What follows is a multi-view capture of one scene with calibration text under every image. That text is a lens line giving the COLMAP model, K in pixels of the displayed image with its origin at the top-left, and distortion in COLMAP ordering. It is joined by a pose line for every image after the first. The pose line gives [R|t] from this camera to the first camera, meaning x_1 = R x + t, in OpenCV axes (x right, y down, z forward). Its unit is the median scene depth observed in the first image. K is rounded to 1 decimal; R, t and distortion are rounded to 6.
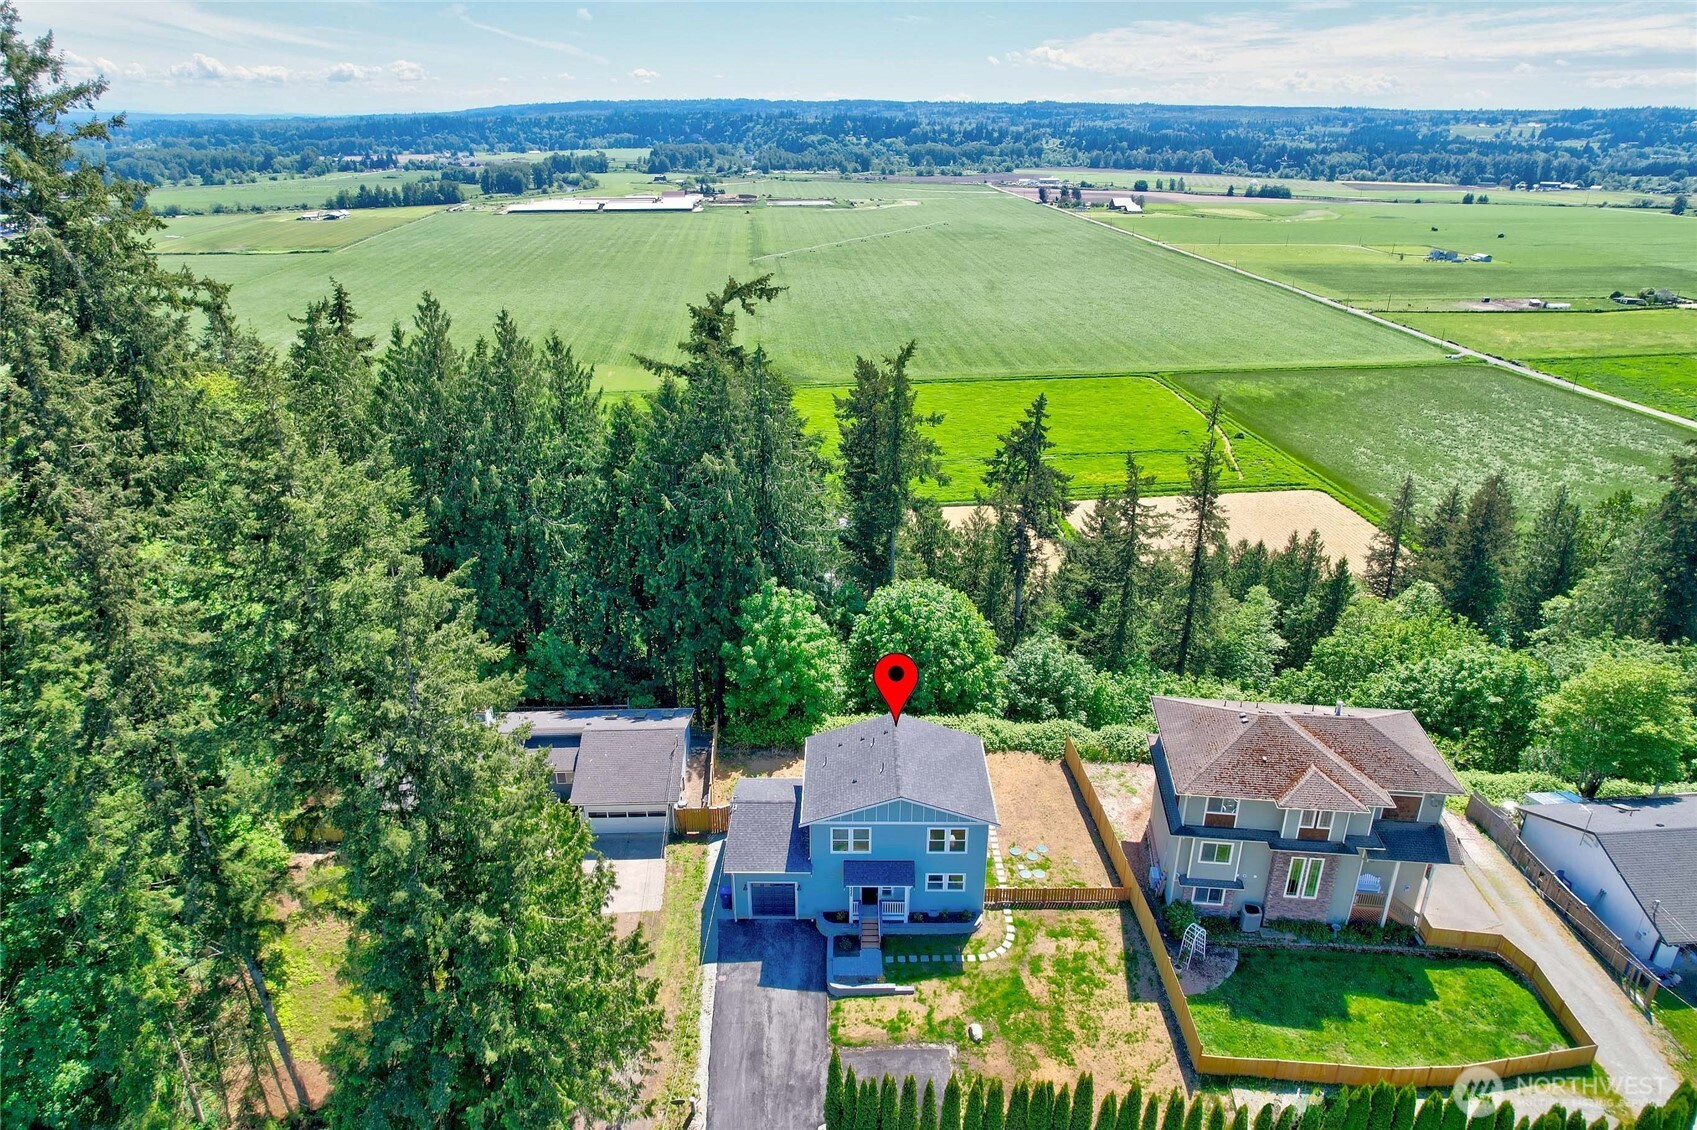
lens RADIAL K [[1093.7, 0, 848.2], [0, 1093.7, 560.4], [0, 0, 1]] dist [-0.075015, 0.067345]
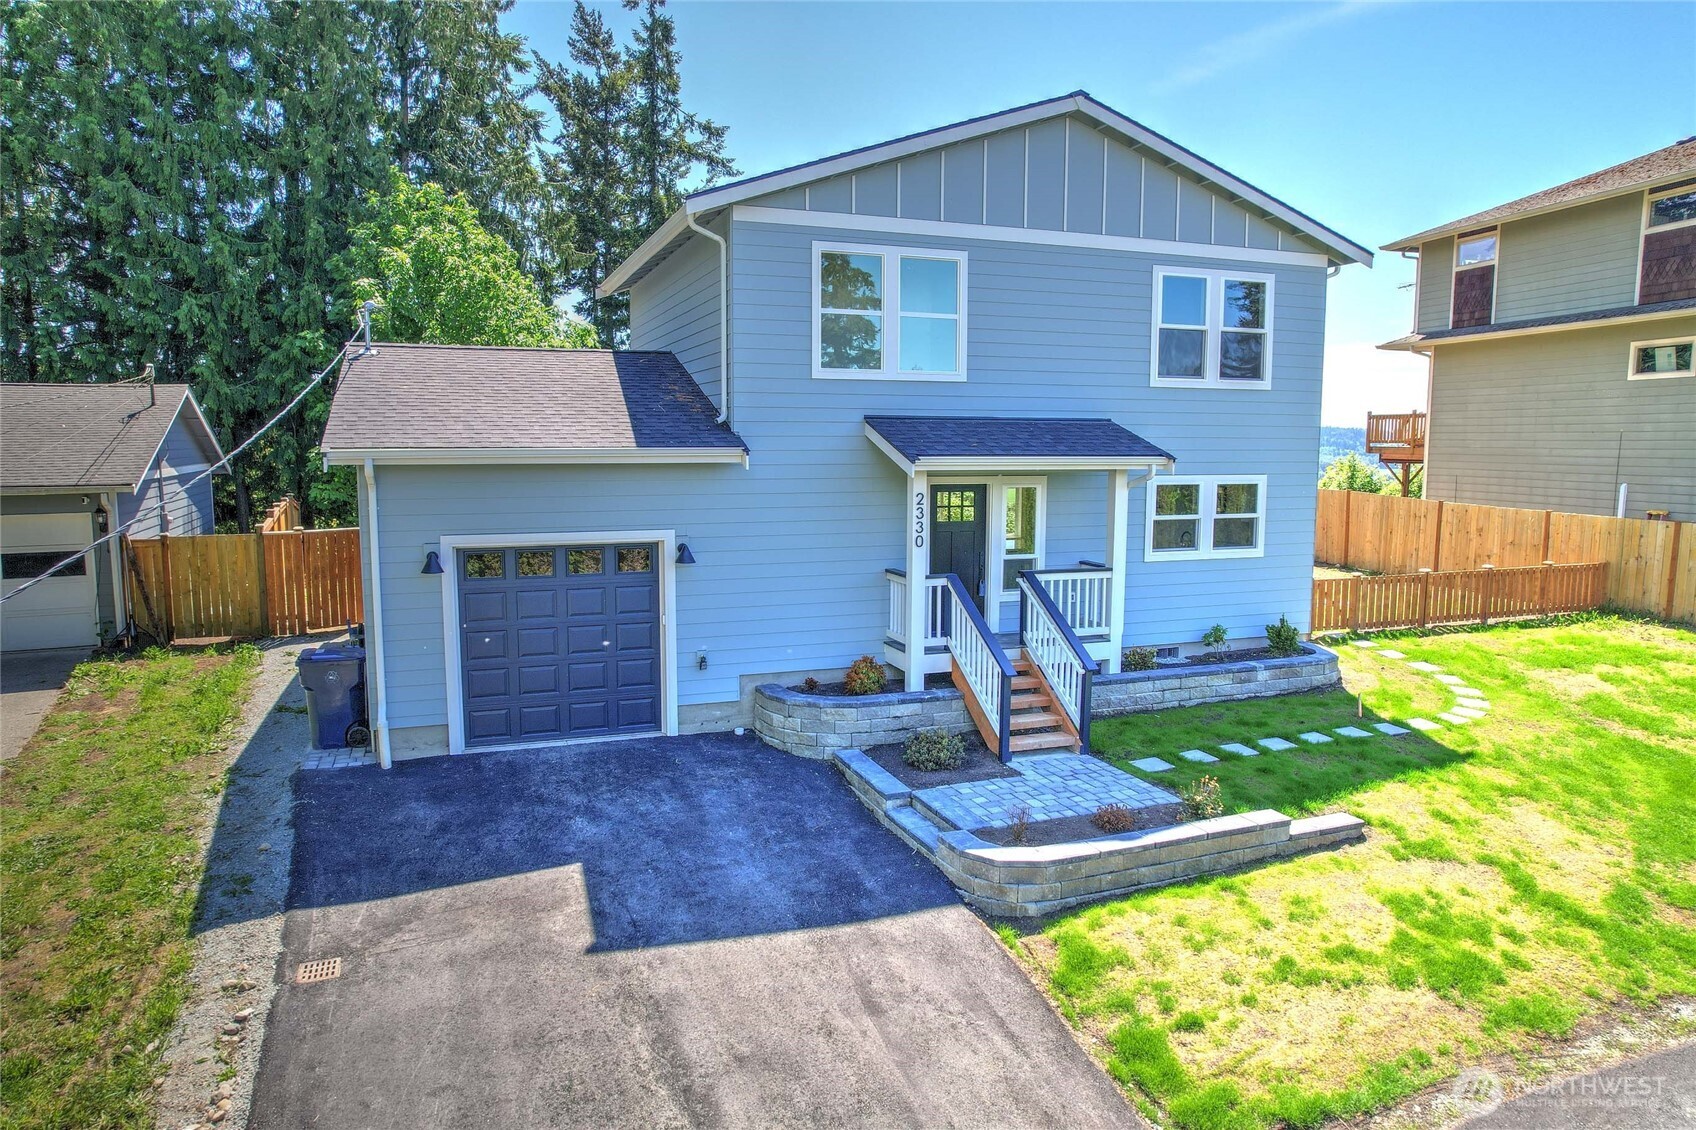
lens RADIAL K [[1093.1, 0, 847.7], [0, 1093.1, 560.4], [0, 0, 1]] dist [-0.075015, 0.067345]
pose [[0.938122, -0.042435, 0.343694, -0.092654], [0.137059, 0.956923, -0.255955, 0.370544], [-0.318028, 0.287223, 0.903527, 0.795574]]
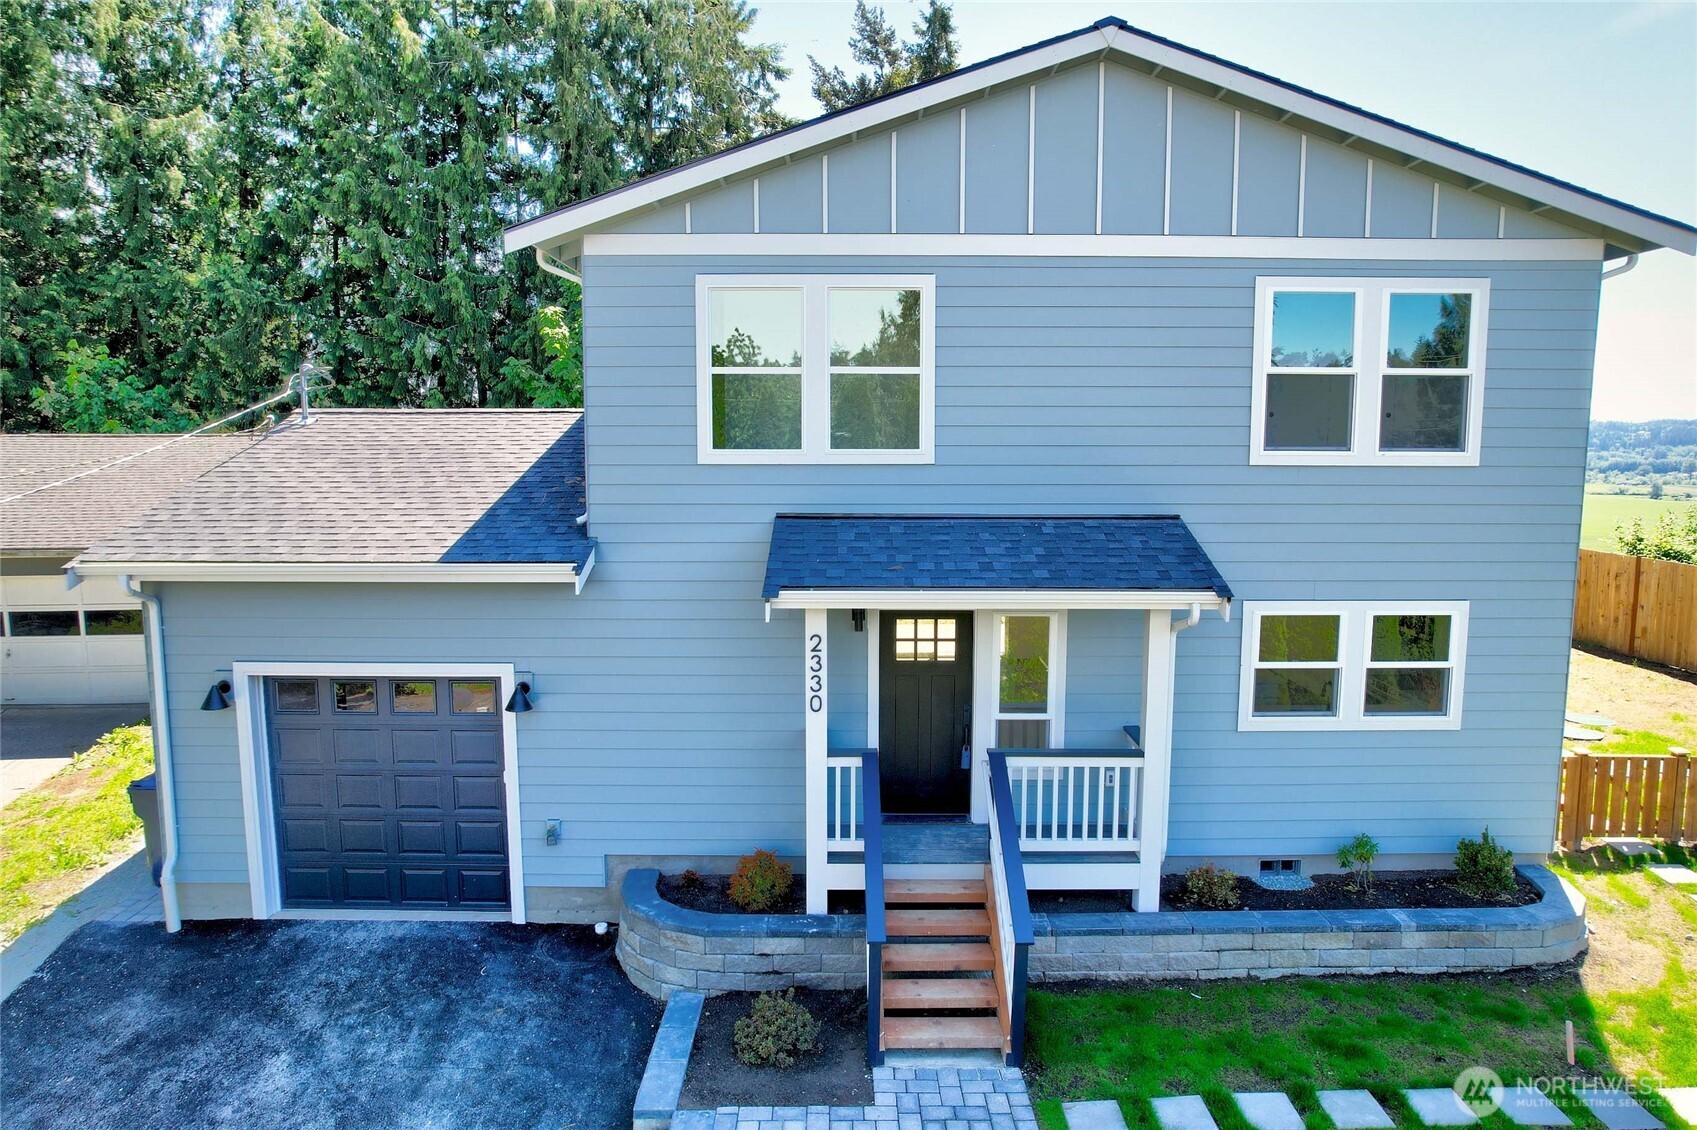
lens RADIAL K [[1096.1, 0, 847.3], [0, 1096.1, 560.6], [0, 0, 1]] dist [-0.097274, 0.088523]
pose [[0.999982, -0.005570, -0.002436, 0.008046], [0.004678, 0.960936, -0.276730, 0.332935], [0.003882, 0.276714, 0.960945, 0.840126]]
